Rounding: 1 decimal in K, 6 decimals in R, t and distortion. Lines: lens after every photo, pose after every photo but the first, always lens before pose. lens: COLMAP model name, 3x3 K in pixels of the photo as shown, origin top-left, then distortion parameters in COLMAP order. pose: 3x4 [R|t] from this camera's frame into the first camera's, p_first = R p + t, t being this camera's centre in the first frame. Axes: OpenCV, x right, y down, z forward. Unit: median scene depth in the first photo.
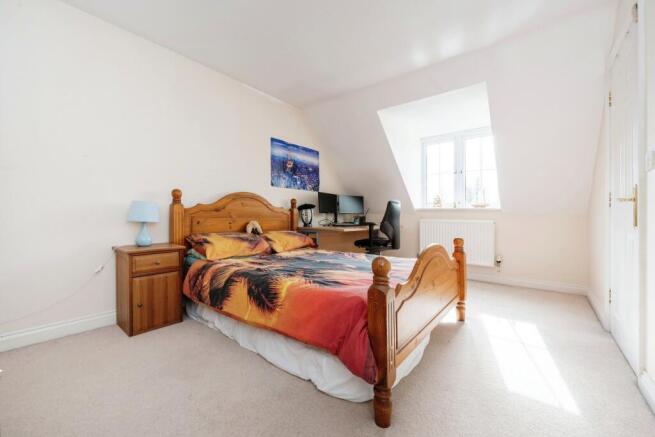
lens RADIAL K [[261.6, 0, 327.5], [0, 261.6, 218.5], [0, 0, 1]] dist [-0.012721, 0.000183]
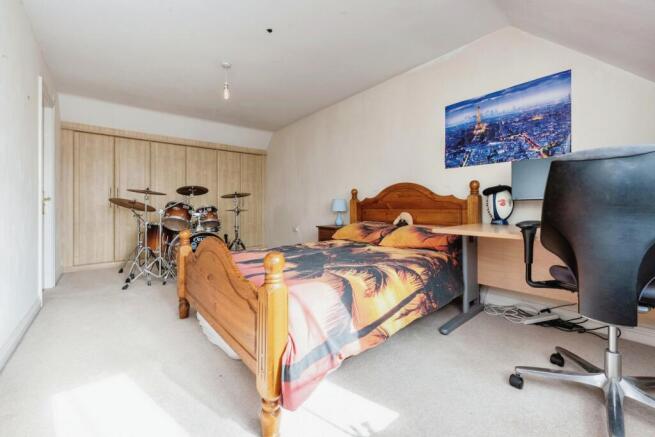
lens RADIAL K [[261.6, 0, 327.5], [0, 261.6, 218.5], [0, 0, 1]] dist [-0.012721, 0.000183]
pose [[-0.175160, 0.034009, -0.983952, 0.634344], [-0.003617, 0.999374, 0.035186, 0.000075], [0.984533, 0.009722, -0.174927, 0.797476]]
